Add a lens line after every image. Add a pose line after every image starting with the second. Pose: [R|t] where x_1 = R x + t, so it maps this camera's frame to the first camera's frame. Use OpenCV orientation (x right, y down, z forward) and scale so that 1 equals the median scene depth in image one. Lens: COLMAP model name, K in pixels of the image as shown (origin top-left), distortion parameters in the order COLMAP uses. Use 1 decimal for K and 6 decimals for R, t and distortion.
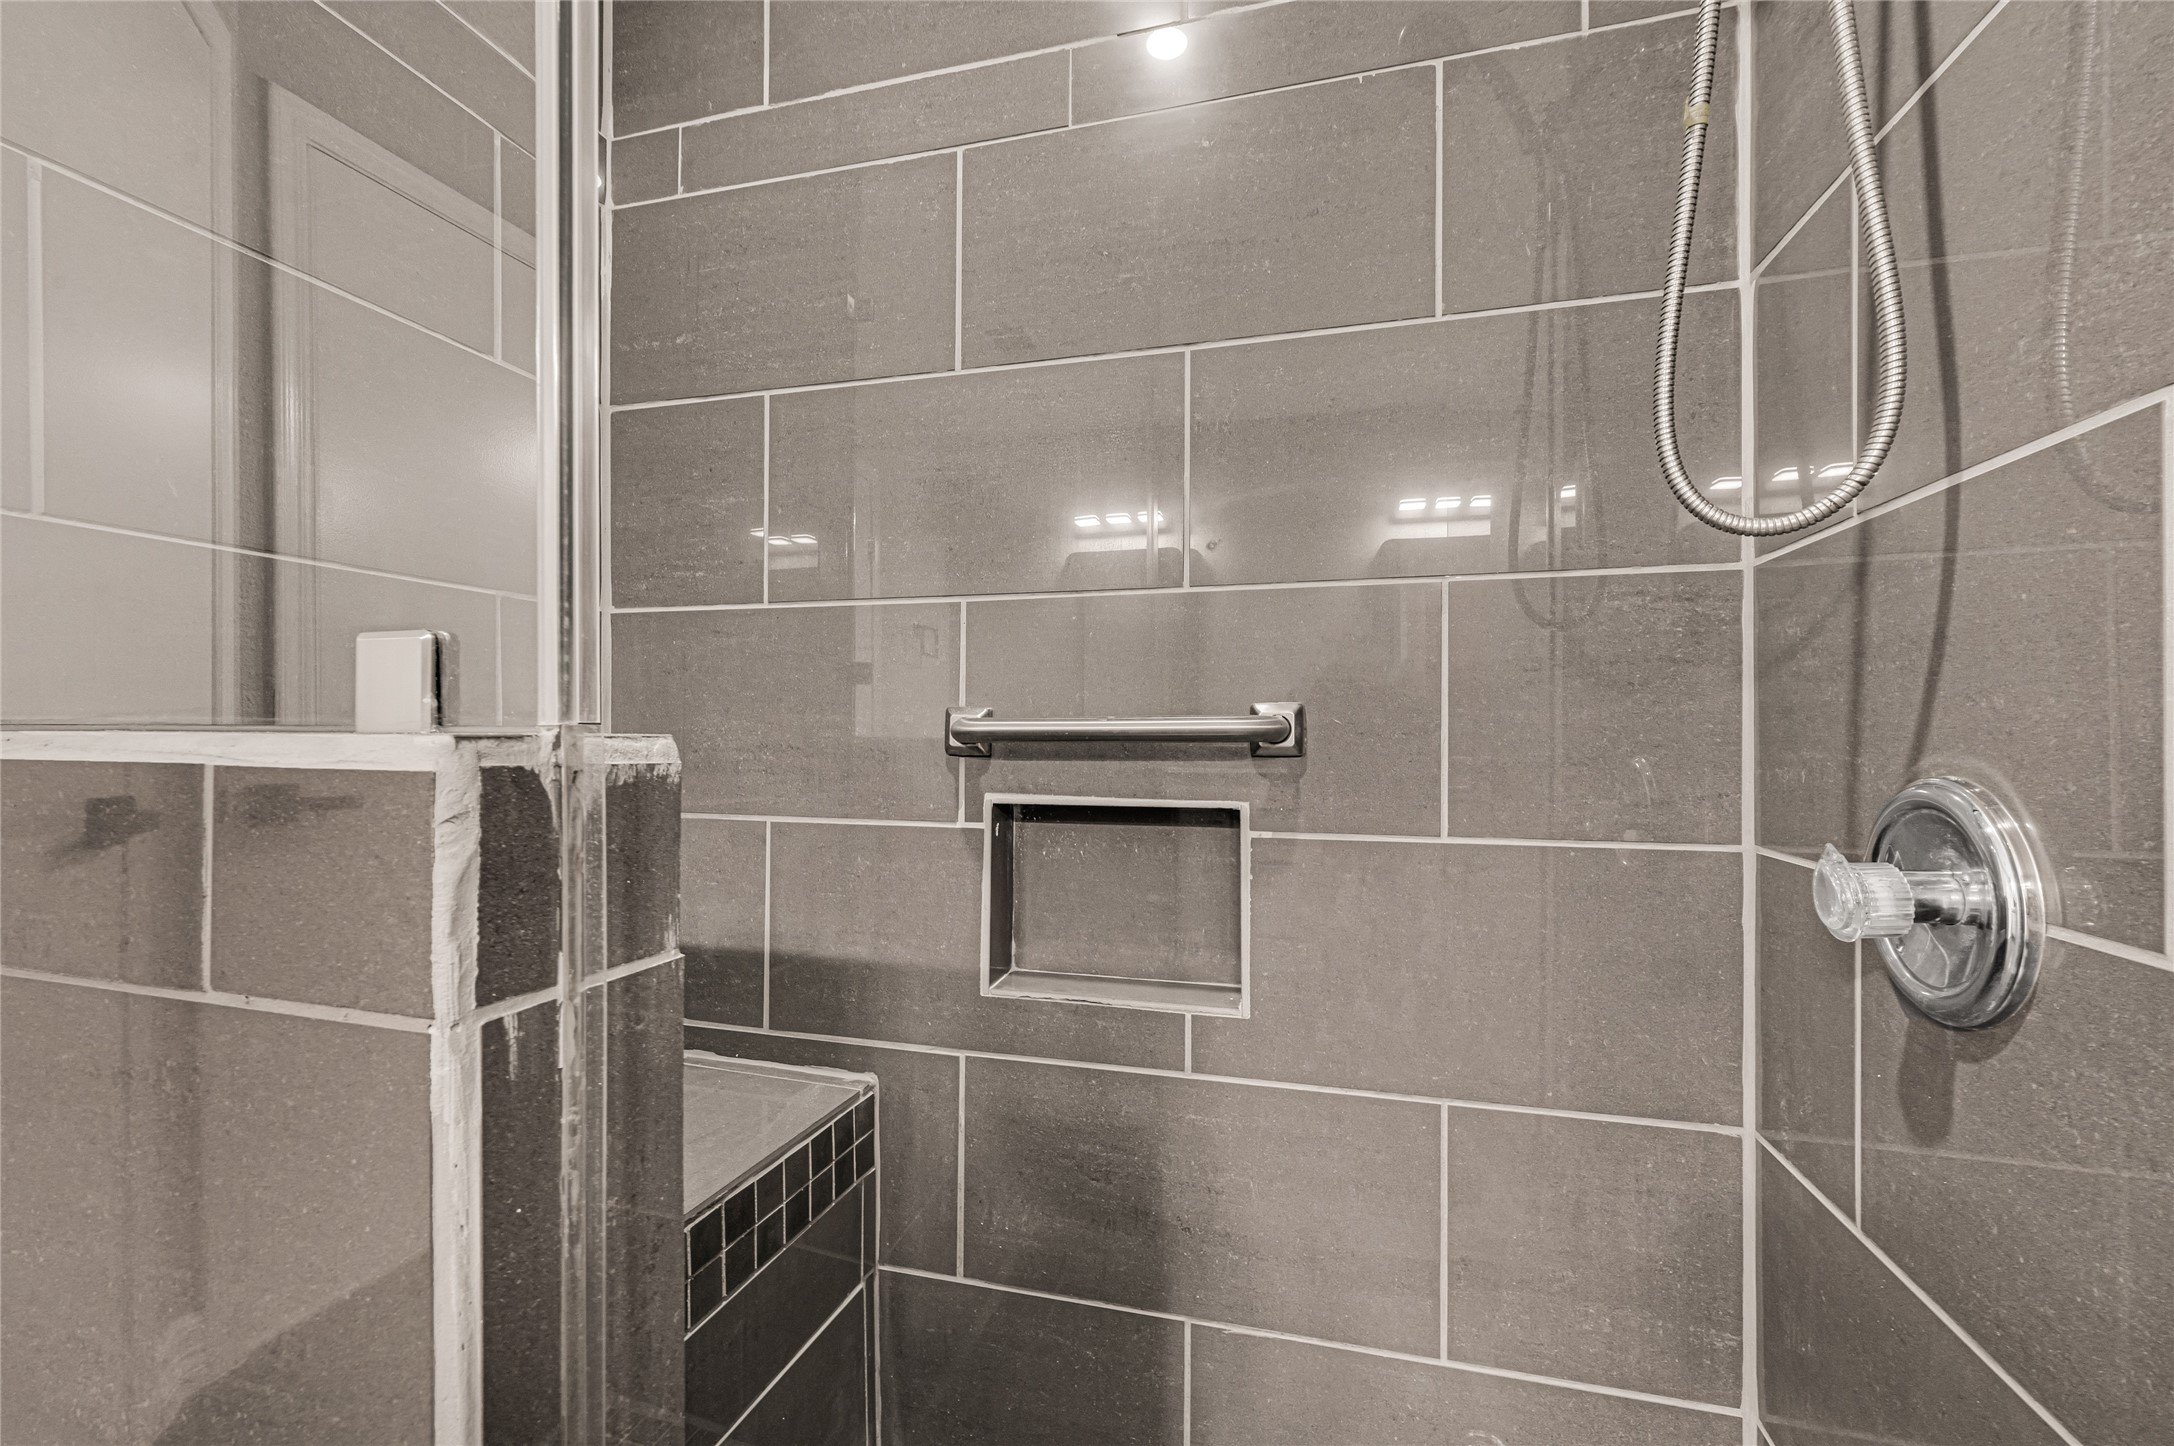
lens RADIAL K [[942.8, 0, 1103.8], [0, 942.8, 734.6], [0, 0, 1]] dist [-0.001693, -0.000481]
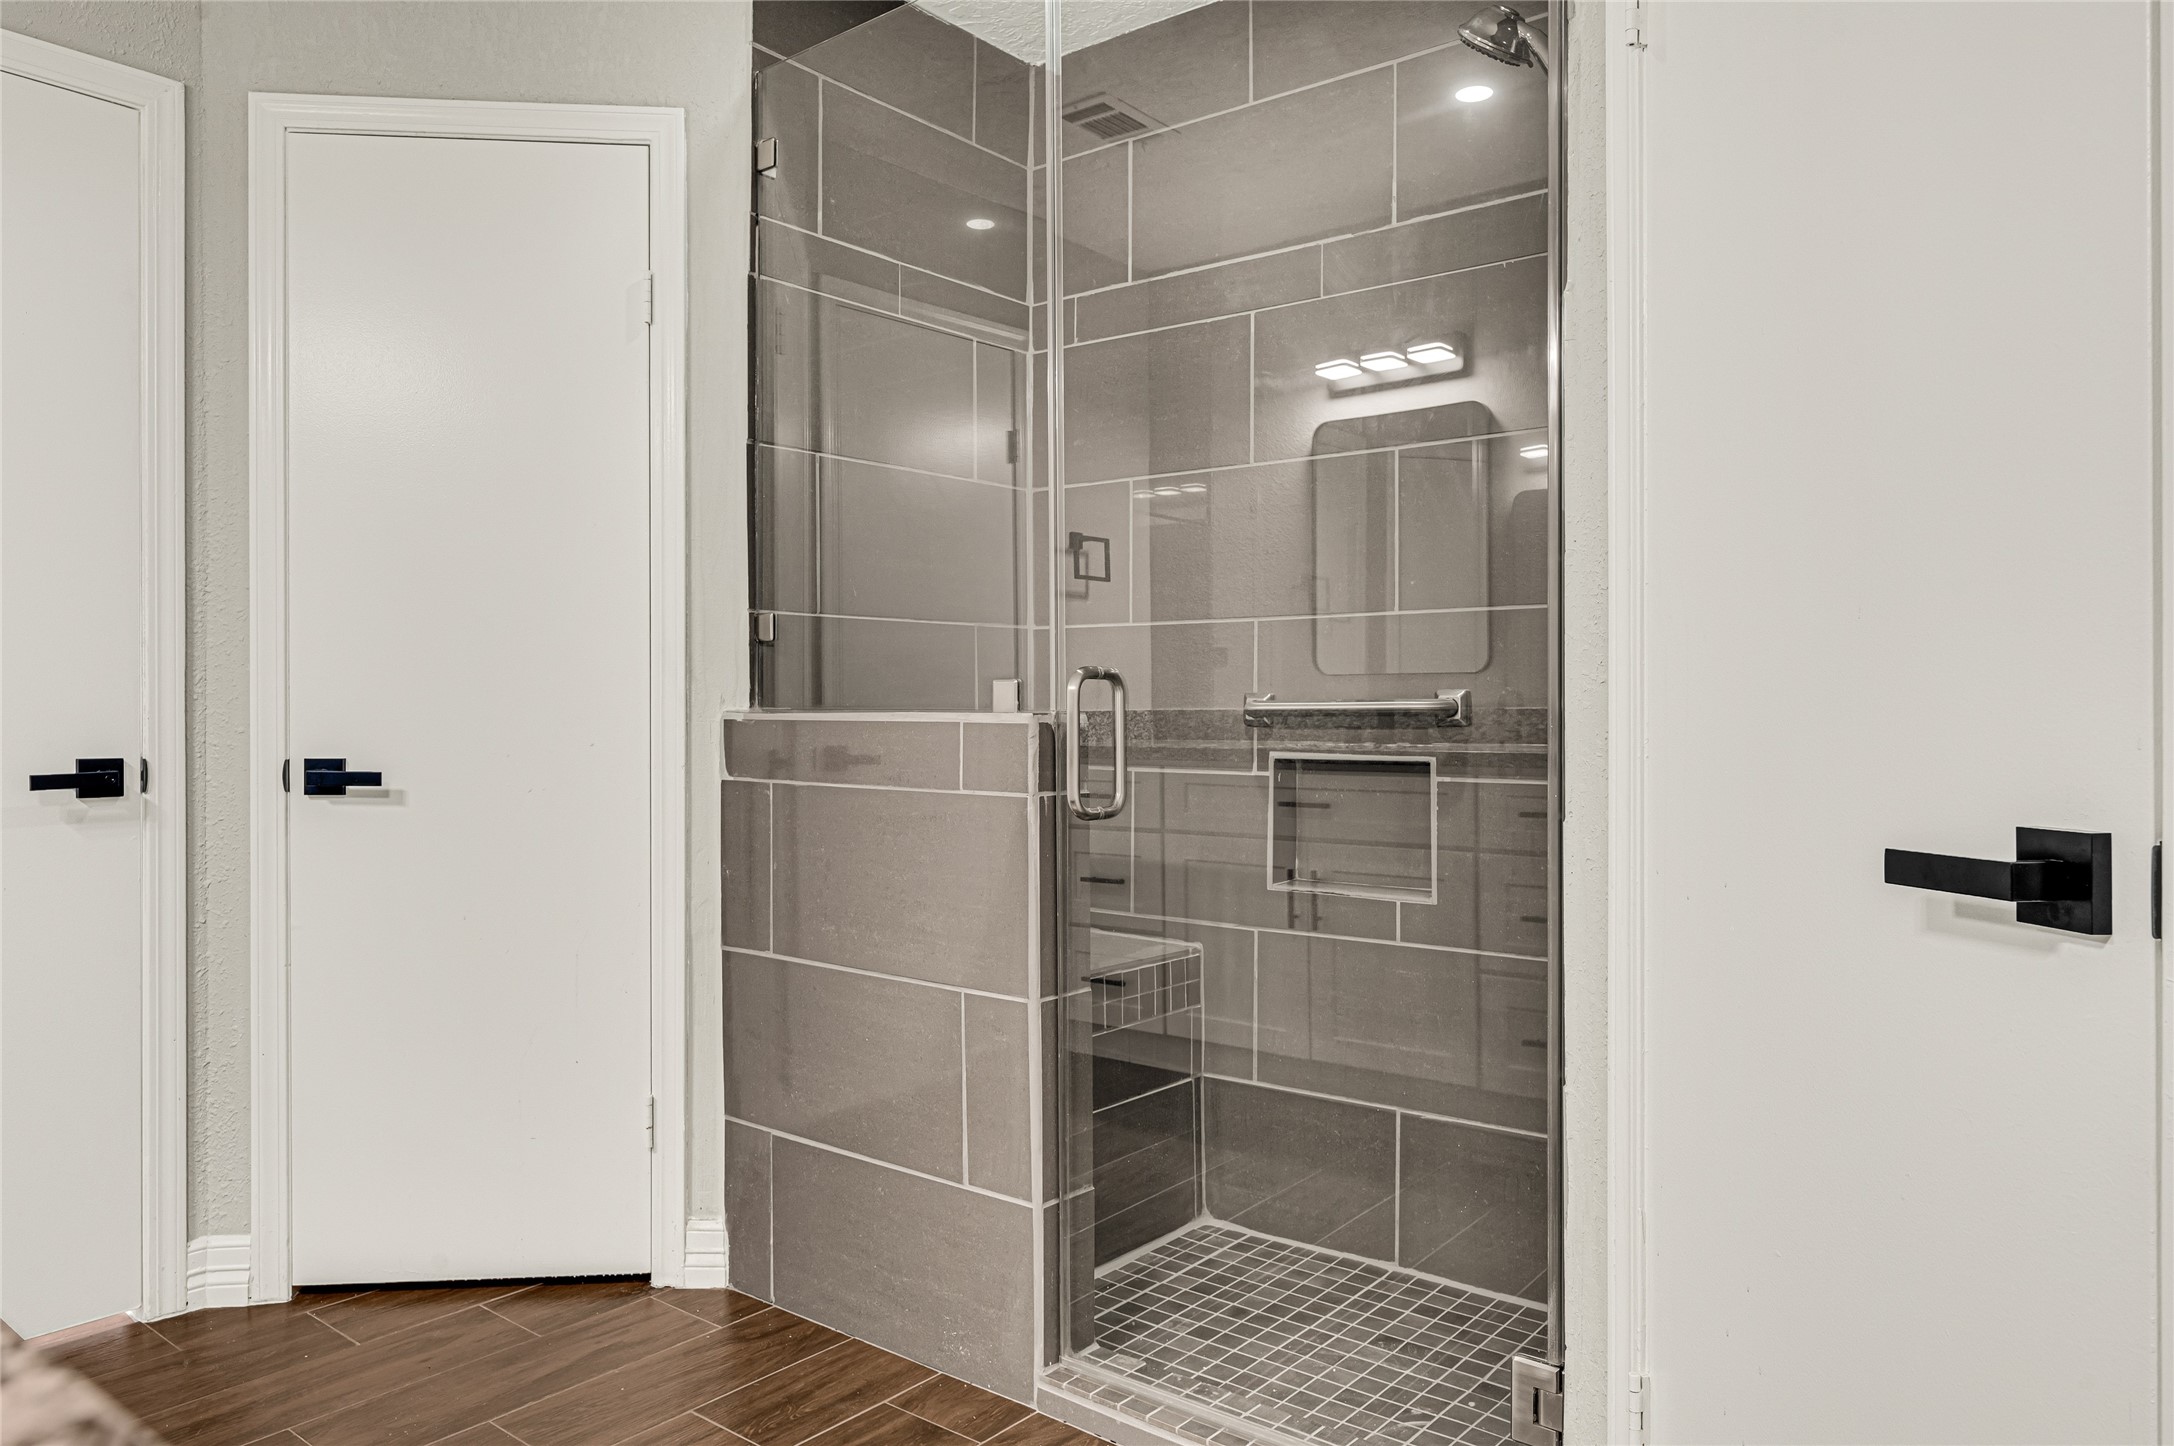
lens RADIAL K [[1474.9, 0, 1087.4], [0, 1474.9, 713.7], [0, 0, 1]] dist [-0.001399, -0.002488]
pose [[0.922644, -0.003018, -0.385642, 0.501406], [0.003932, 0.999991, 0.001583, -0.001653], [0.385633, -0.002977, 0.922647, -1.238266]]
